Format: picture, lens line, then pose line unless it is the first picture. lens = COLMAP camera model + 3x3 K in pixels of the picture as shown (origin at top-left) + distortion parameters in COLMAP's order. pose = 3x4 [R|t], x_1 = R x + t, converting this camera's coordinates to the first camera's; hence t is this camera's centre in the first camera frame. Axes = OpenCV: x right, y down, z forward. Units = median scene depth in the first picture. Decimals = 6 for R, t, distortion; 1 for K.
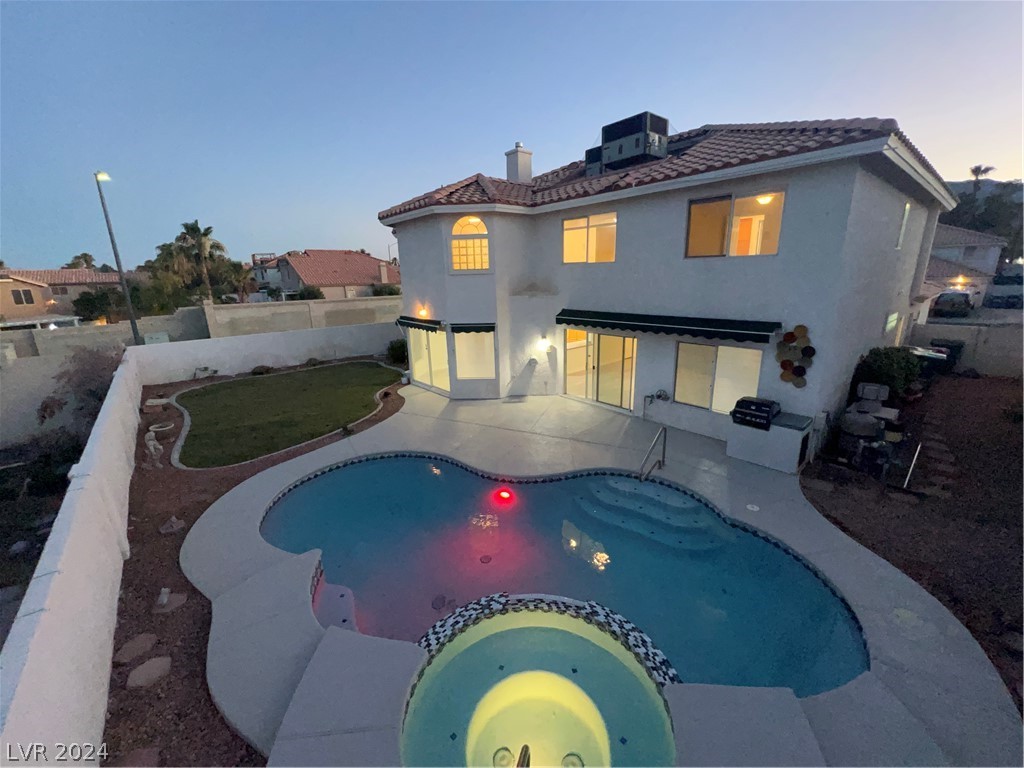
lens RADIAL K [[412.8, 0, 512.0], [0, 412.8, 384.0], [0, 0, 1]] dist [-0.001464, 0.000227]
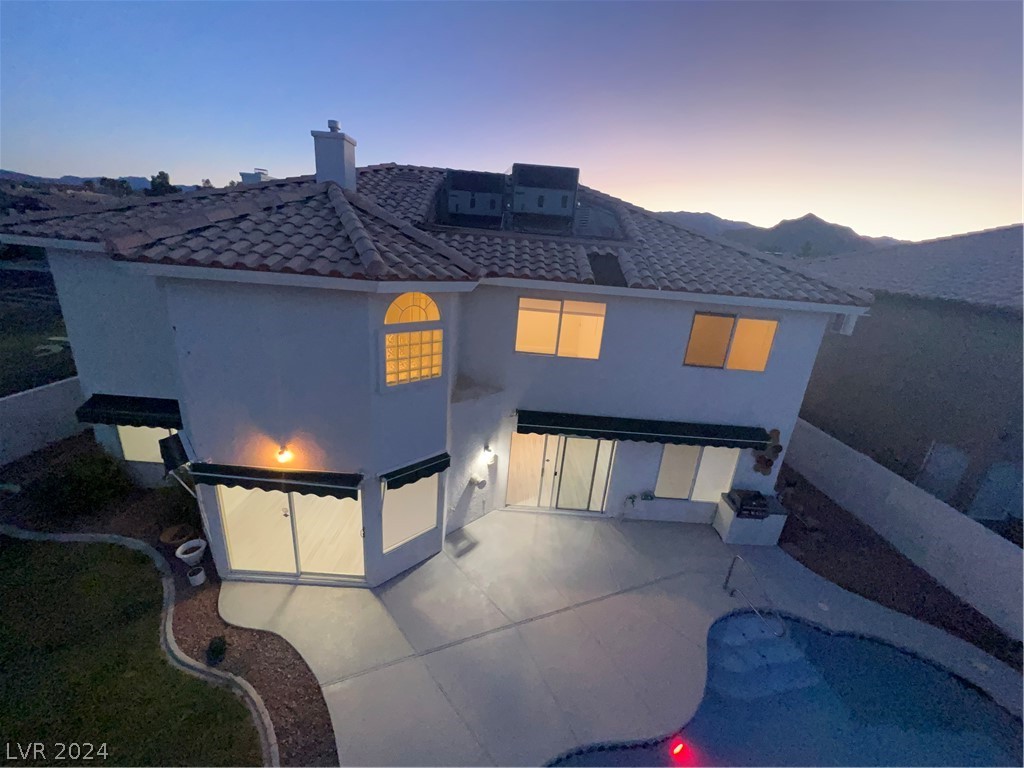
lens RADIAL K [[412.8, 0, 512.0], [0, 412.8, 384.0], [0, 0, 1]] dist [-0.001464, 0.000227]
pose [[0.643247, -0.169898, 0.746571, -0.451942], [0.101887, 0.985392, 0.136461, -0.342771], [-0.758849, -0.011712, 0.651161, 0.527722]]
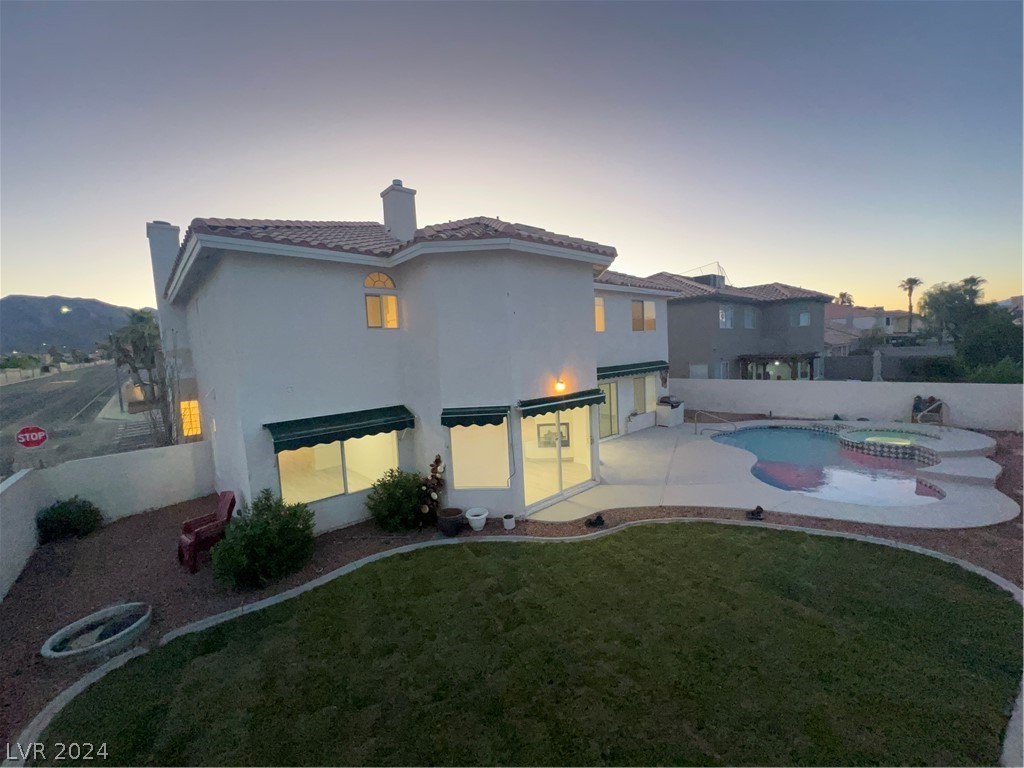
lens RADIAL K [[412.8, 0, 512.0], [0, 412.8, 384.0], [0, 0, 1]] dist [-0.001464, 0.000227]
pose [[-0.034337, -0.054255, 0.997937, -1.047399], [0.307682, 0.949454, 0.062206, -0.281541], [-0.950870, 0.309183, -0.015908, 1.245544]]
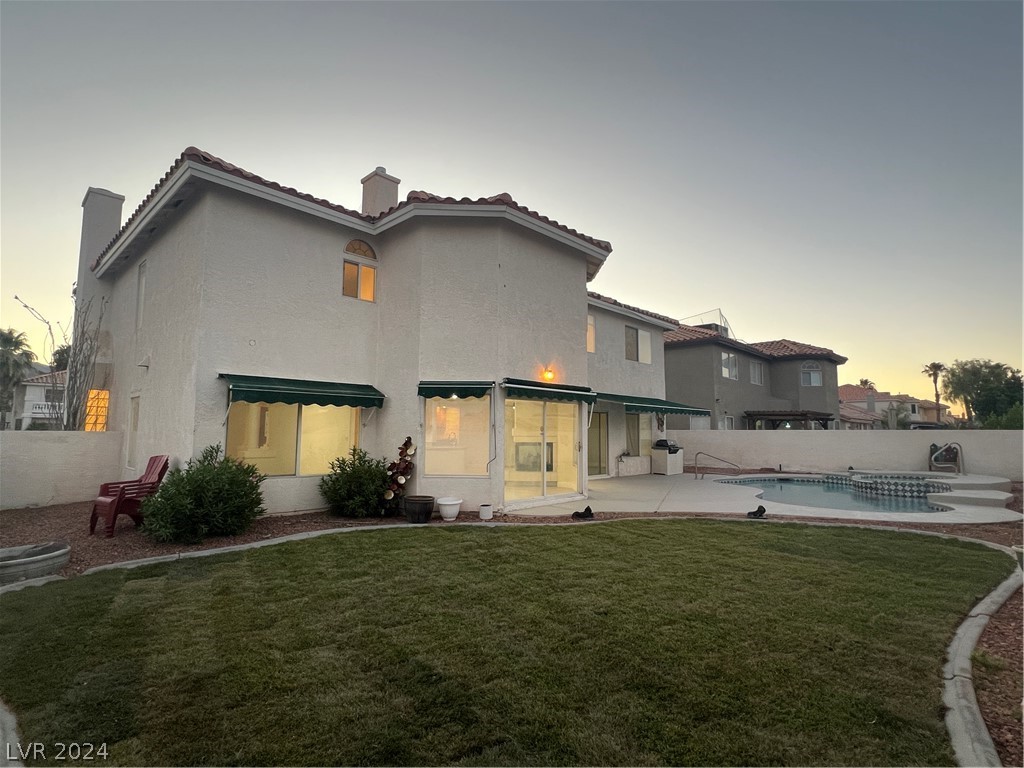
lens RADIAL K [[519.4, 0, 512.0], [0, 519.4, 384.0], [0, 0, 1]] dist [-0.000207, -0.000611]
pose [[-0.107625, 0.118466, 0.987108, -1.152551], [0.253202, 0.963401, -0.088014, -0.116326], [-0.961408, 0.240465, -0.133682, 1.335385]]
